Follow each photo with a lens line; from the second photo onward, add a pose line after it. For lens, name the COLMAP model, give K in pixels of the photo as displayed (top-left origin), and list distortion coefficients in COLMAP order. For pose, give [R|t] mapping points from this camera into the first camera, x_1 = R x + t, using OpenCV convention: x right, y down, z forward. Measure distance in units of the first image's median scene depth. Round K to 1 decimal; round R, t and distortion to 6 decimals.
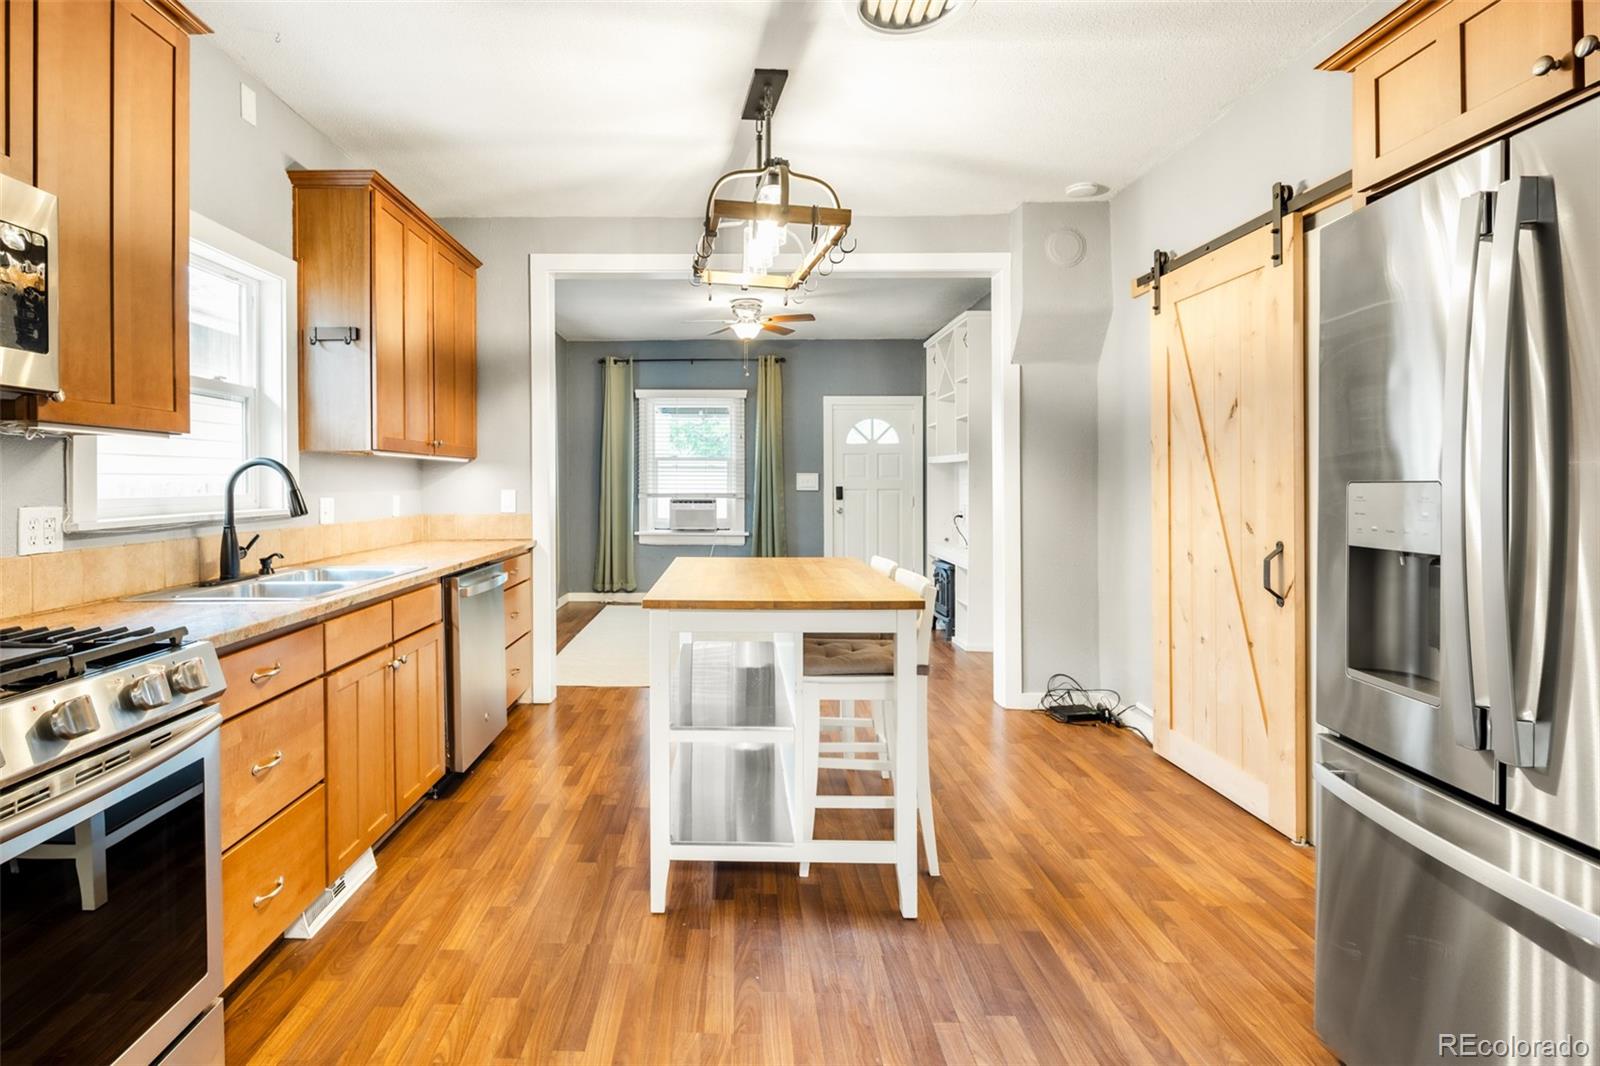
lens RADIAL K [[782.1, 0, 728.4], [0, 782.1, 483.2], [0, 0, 1]] dist [0.007737, -0.004411]
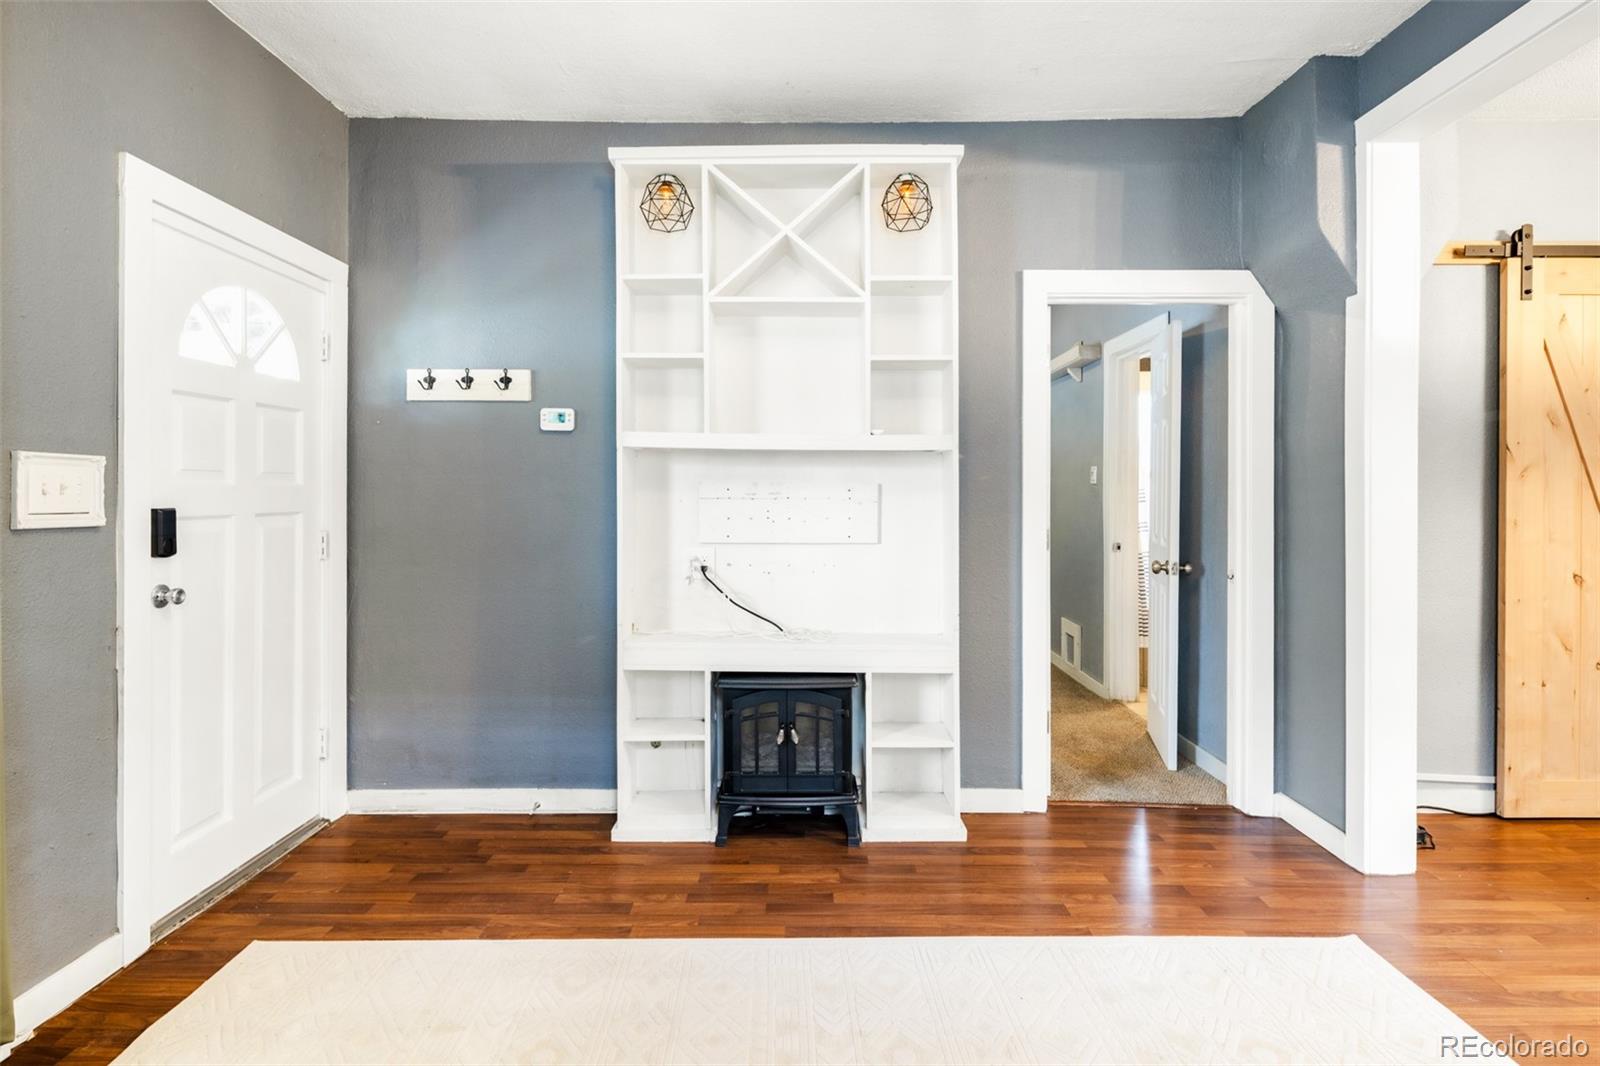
lens RADIAL K [[782.1, 0, 799.0], [0, 782.1, 492.0], [0, 0, 1]] dist [0.007737, -0.004411]
pose [[-0.005704, 0.003247, 0.999978, -0.244460], [-0.002136, 0.999992, -0.003259, -0.001858], [-0.999981, -0.002155, -0.005697, 1.456355]]
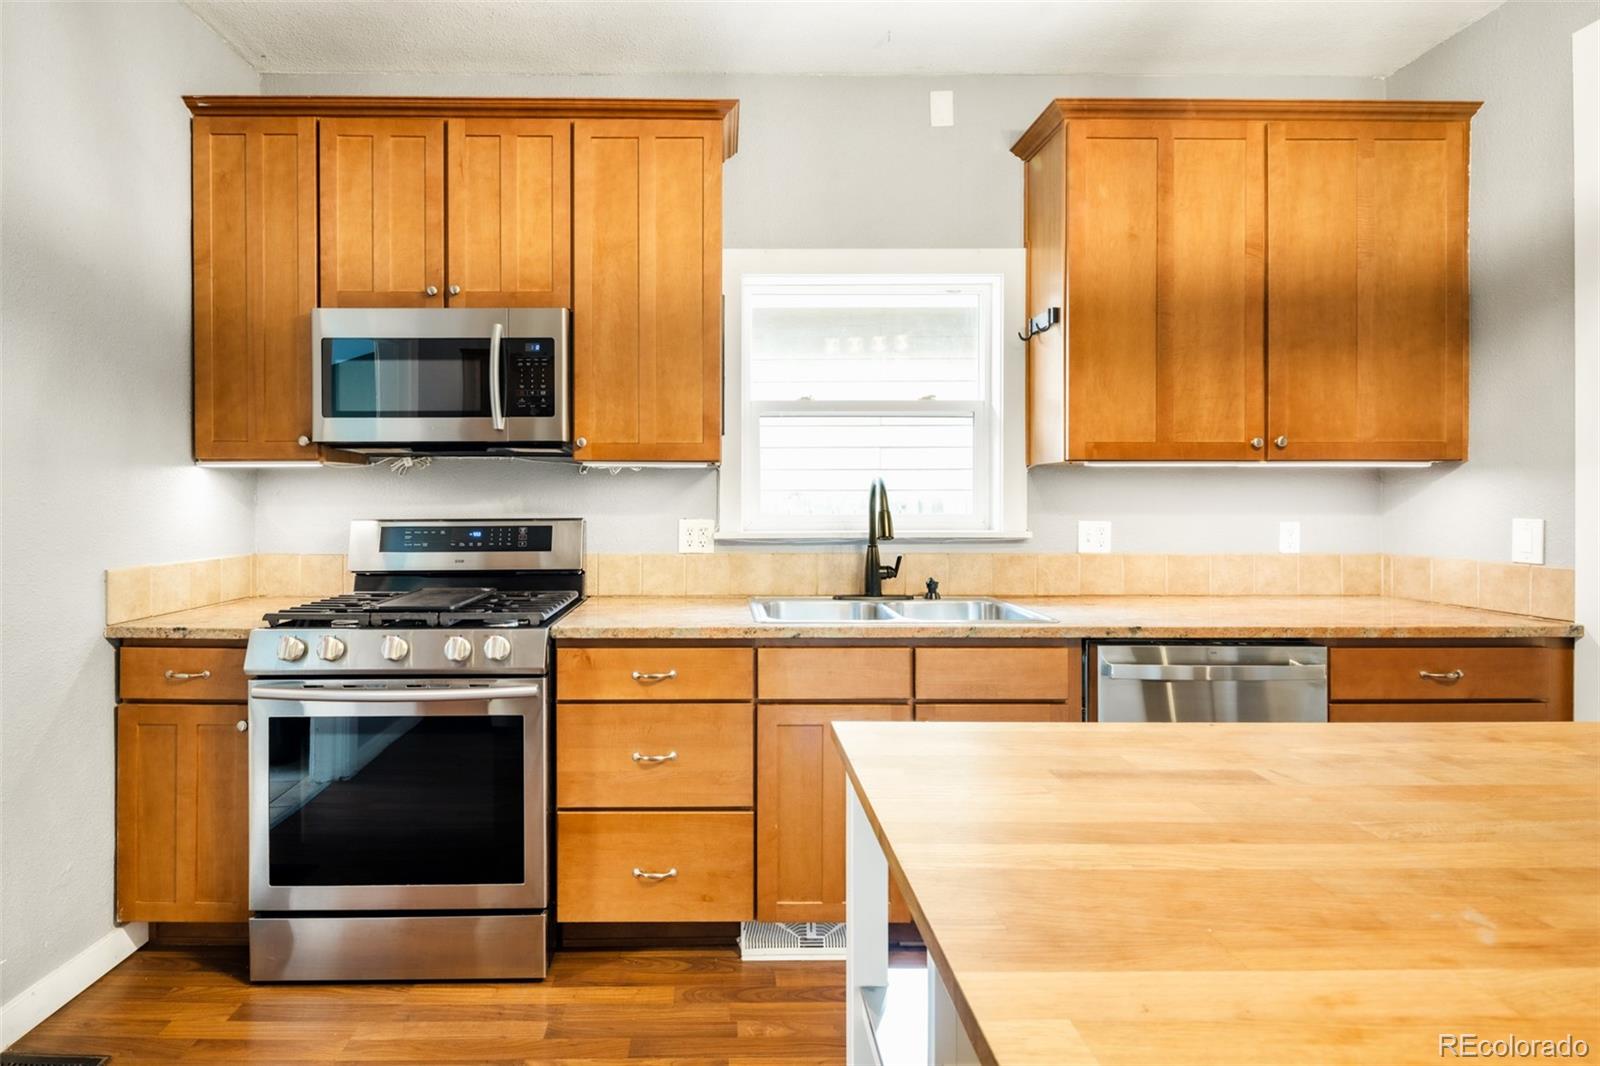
lens RADIAL K [[782.1, 0, 727.5], [0, 782.1, 498.7], [0, 0, 1]] dist [0.007737, -0.004411]
pose [[0.011579, 0.004710, -0.999922, 0.224745], [-0.001745, 0.999987, 0.004690, -0.005720], [0.999931, 0.001691, 0.011587, 0.471745]]
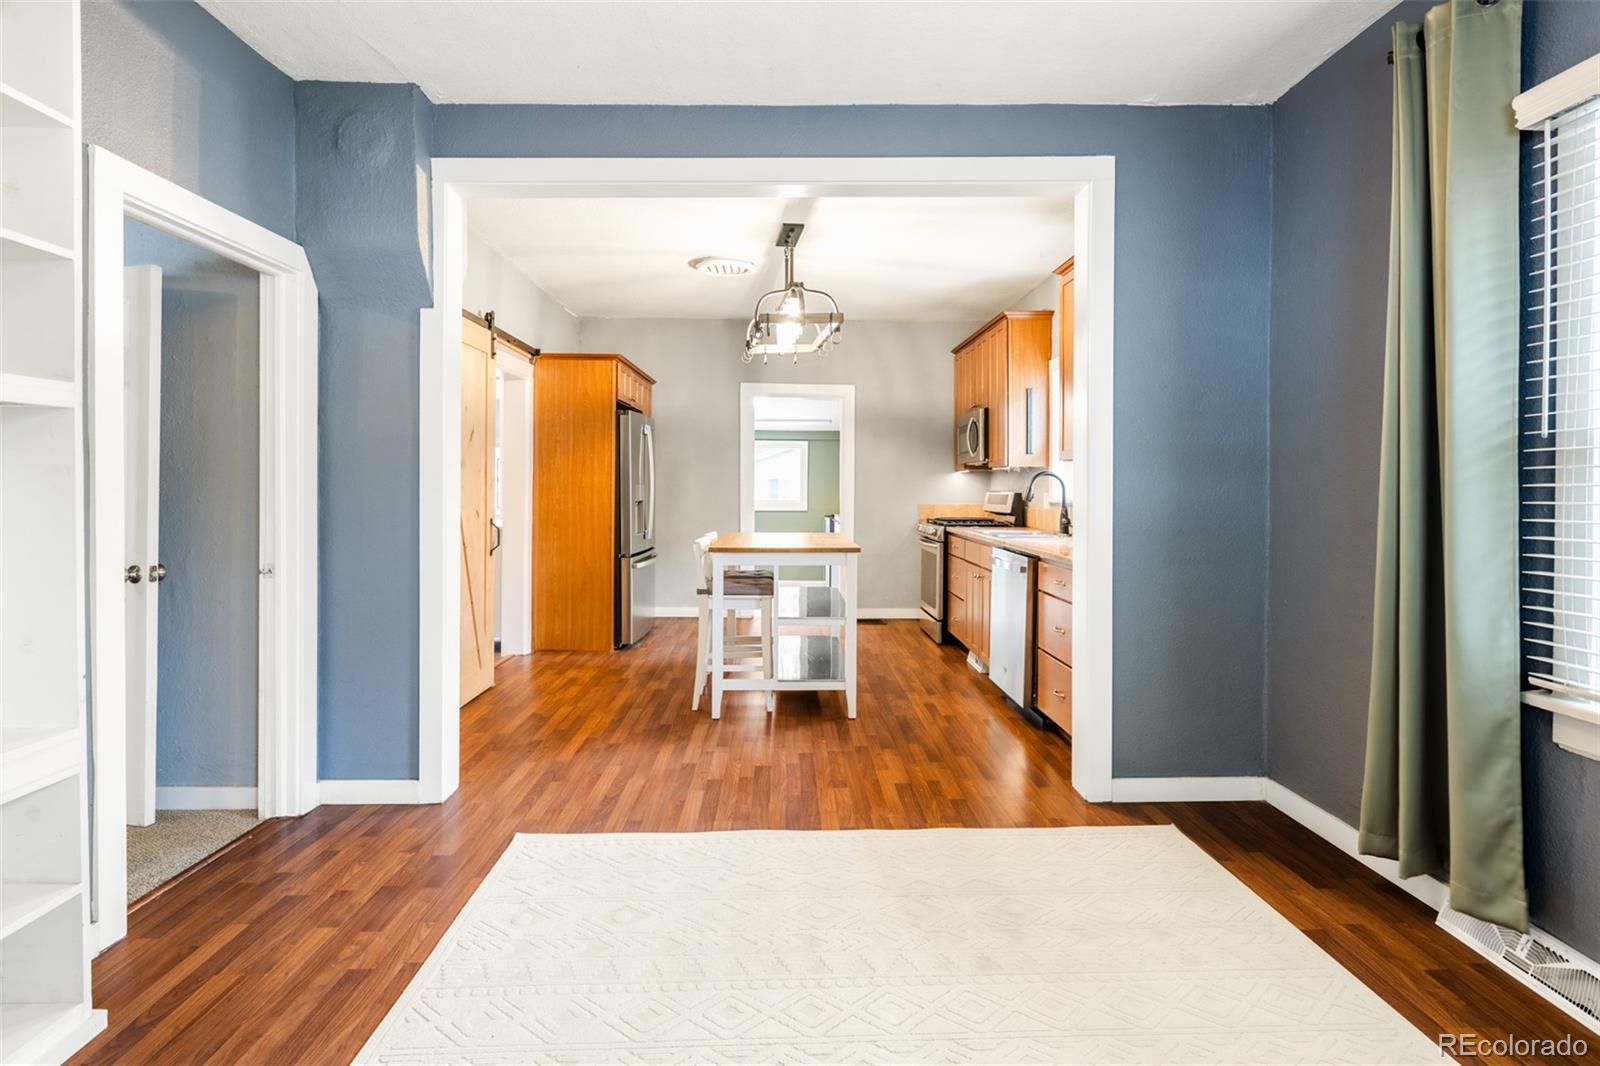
lens RADIAL K [[782.1, 0, 786.9], [0, 782.1, 489.8], [0, 0, 1]] dist [0.007737, -0.004411]
pose [[-0.999818, 0.000410, -0.019064, 0.053420], [0.000272, 0.999974, 0.007250, -0.000597], [0.019067, 0.007243, -0.999792, 1.729098]]
